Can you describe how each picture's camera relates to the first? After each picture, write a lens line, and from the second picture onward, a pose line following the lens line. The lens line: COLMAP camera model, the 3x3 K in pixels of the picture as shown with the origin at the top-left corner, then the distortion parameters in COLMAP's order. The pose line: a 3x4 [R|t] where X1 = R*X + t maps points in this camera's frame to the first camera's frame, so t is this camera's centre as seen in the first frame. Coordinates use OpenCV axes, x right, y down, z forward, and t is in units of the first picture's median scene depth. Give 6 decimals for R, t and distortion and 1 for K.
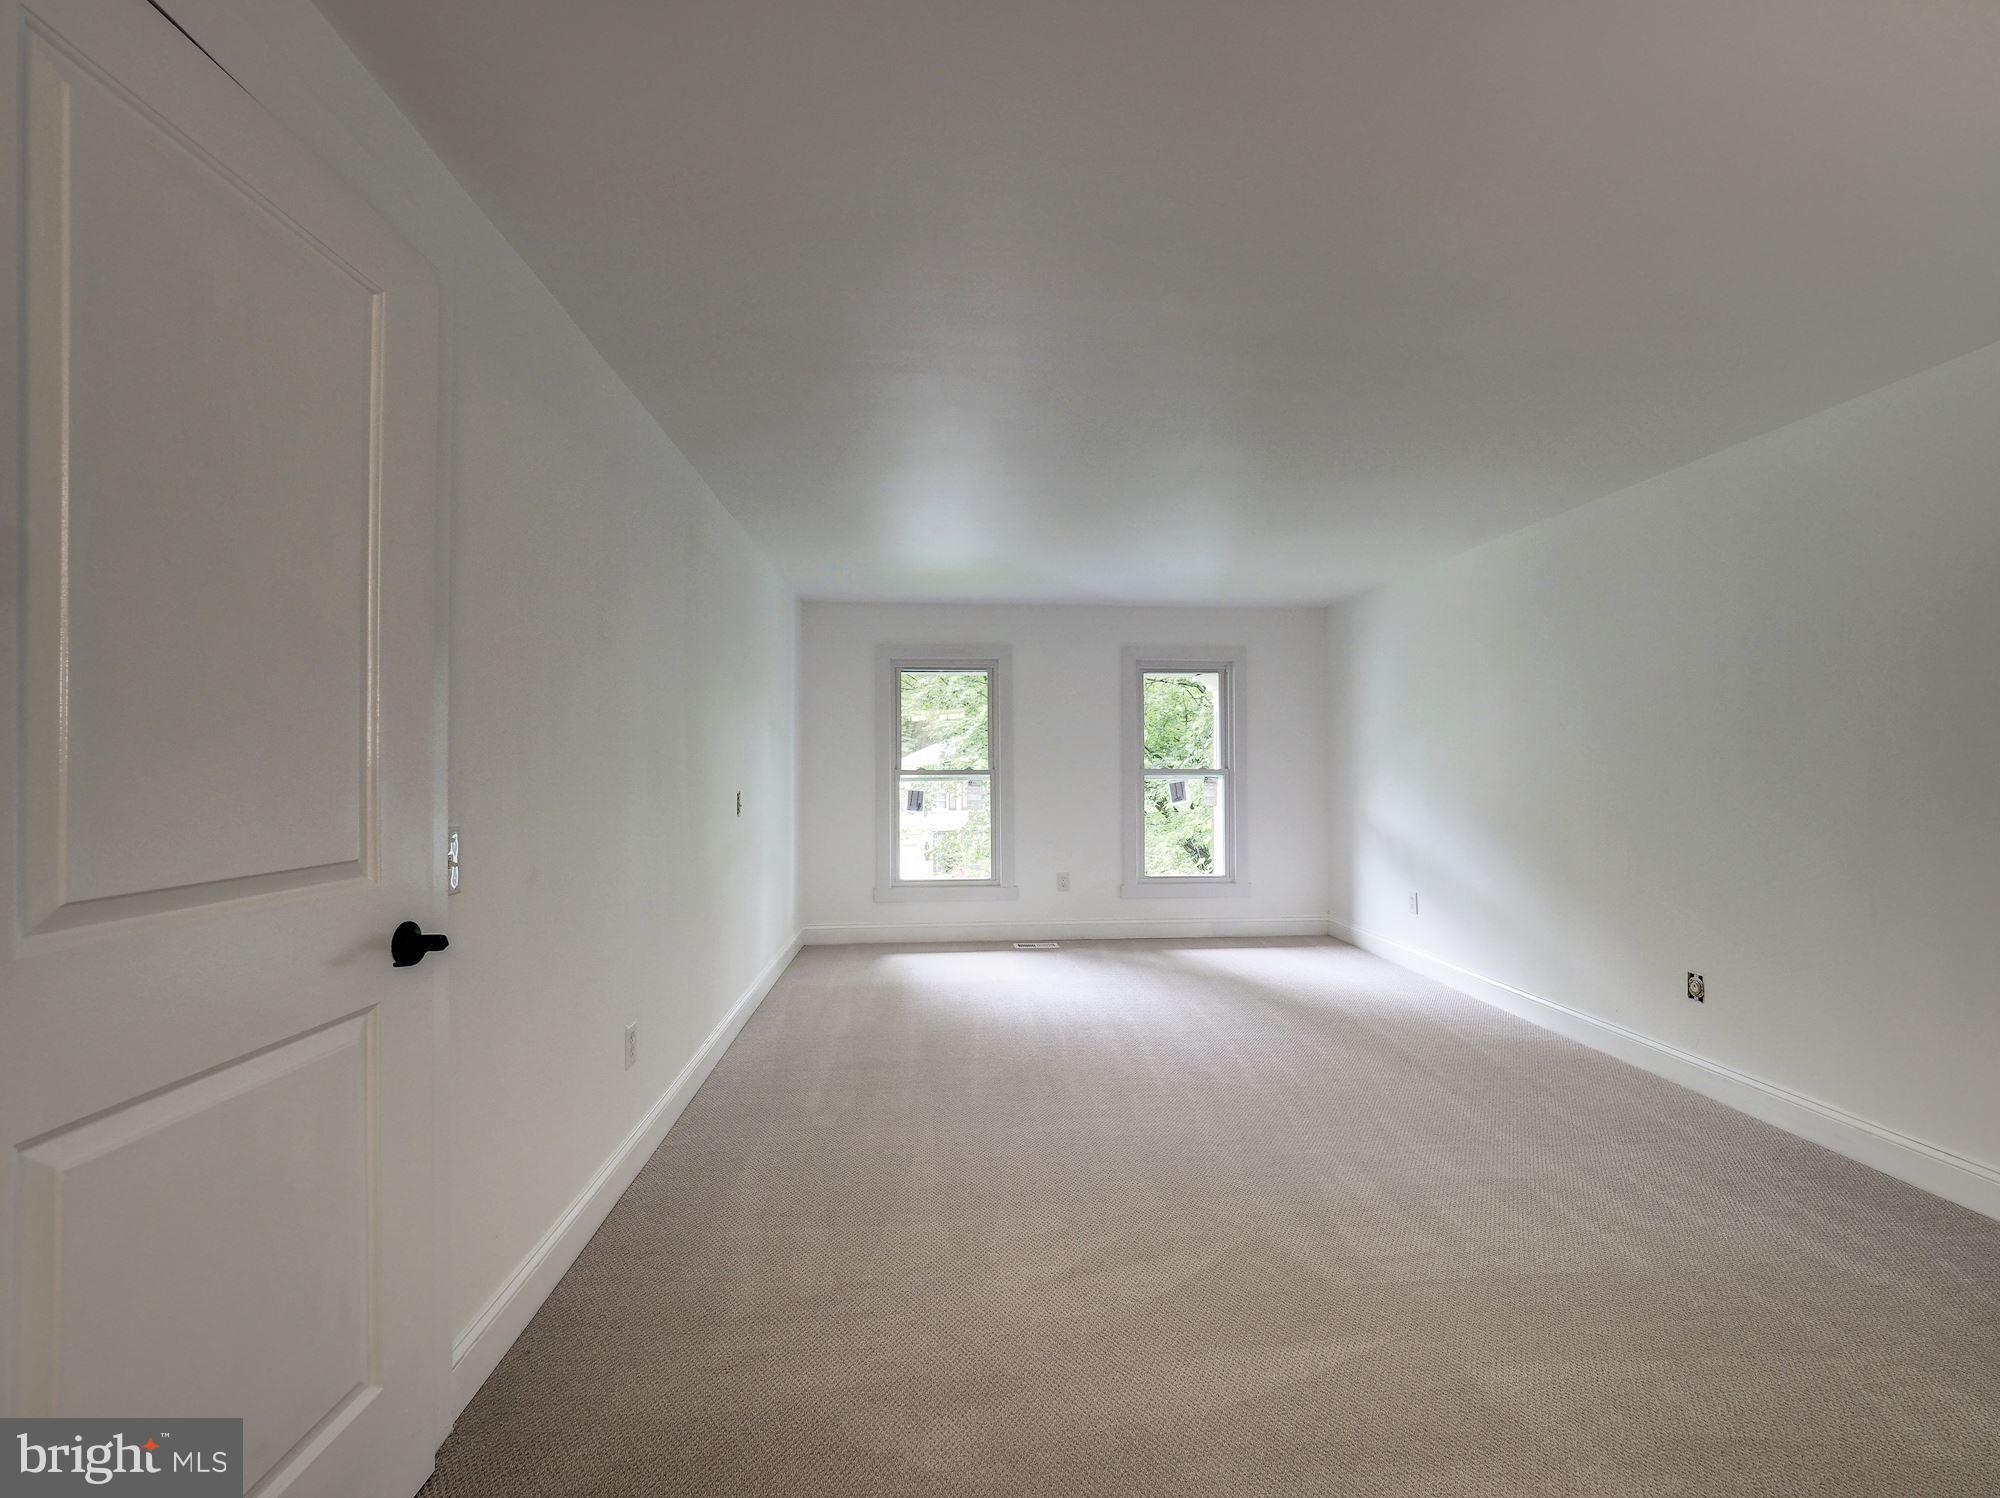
lens RADIAL K [[798.4, 0, 1002.4], [0, 798.4, 746.1], [0, 0, 1]] dist [-0.001709, -0.000012]
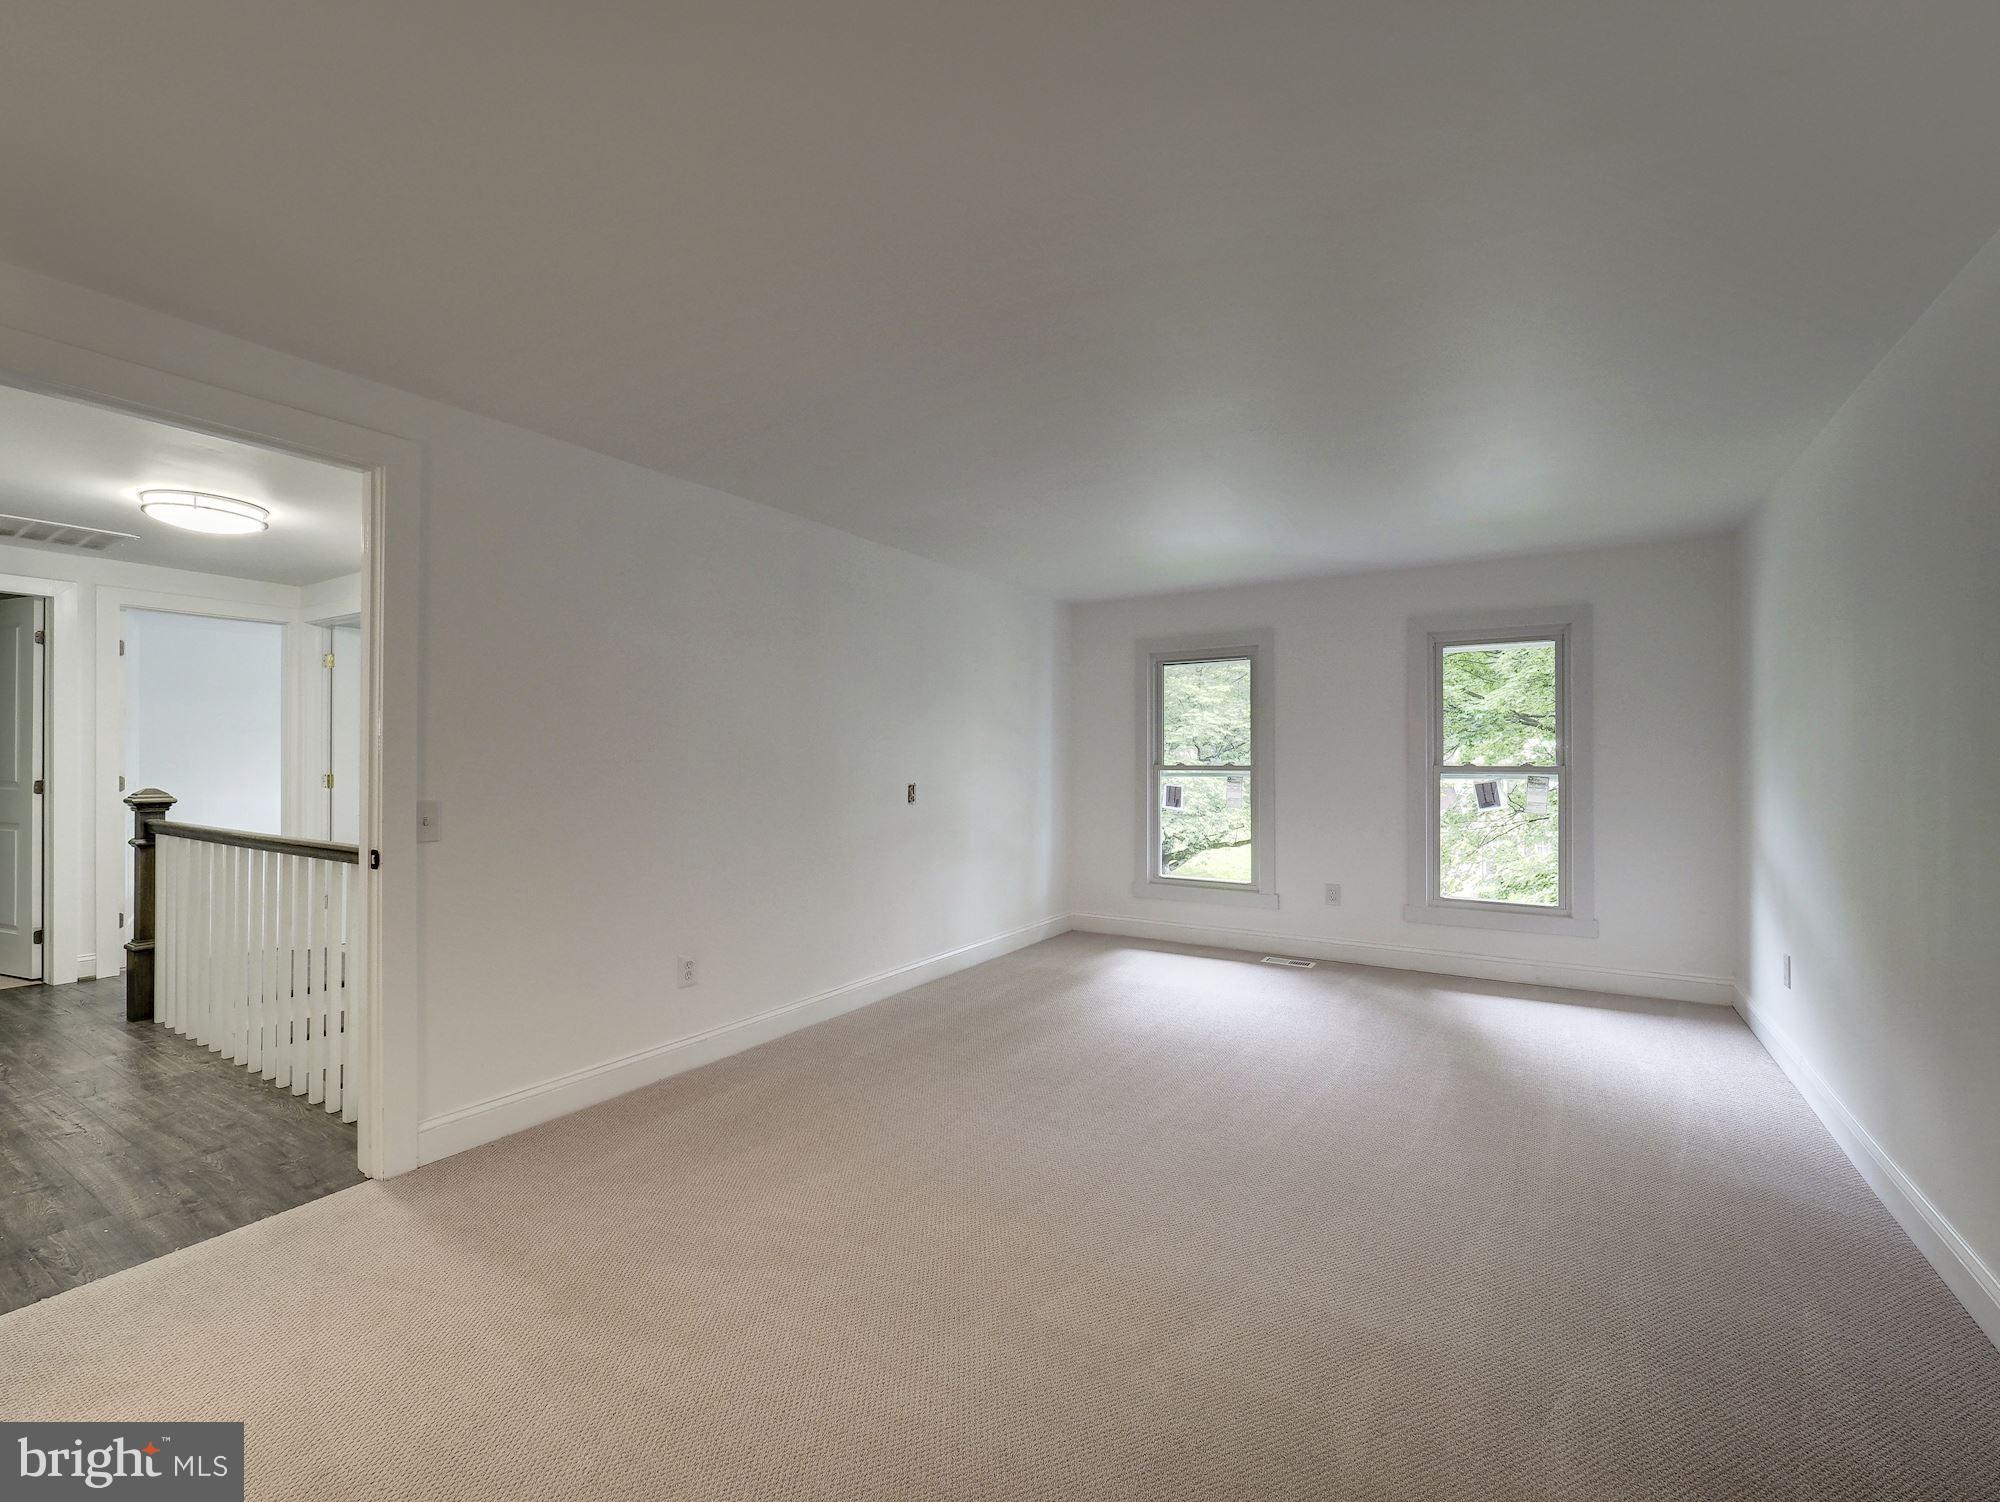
lens RADIAL K [[857.8, 0, 988.1], [0, 857.8, 749.2], [0, 0, 1]] dist [-0.004689, -0.002399]
pose [[0.803160, -0.003972, -0.595750, 0.330960], [0.010194, 0.999923, 0.007076, 0.000585], [0.595676, -0.011756, 0.803139, 0.023685]]
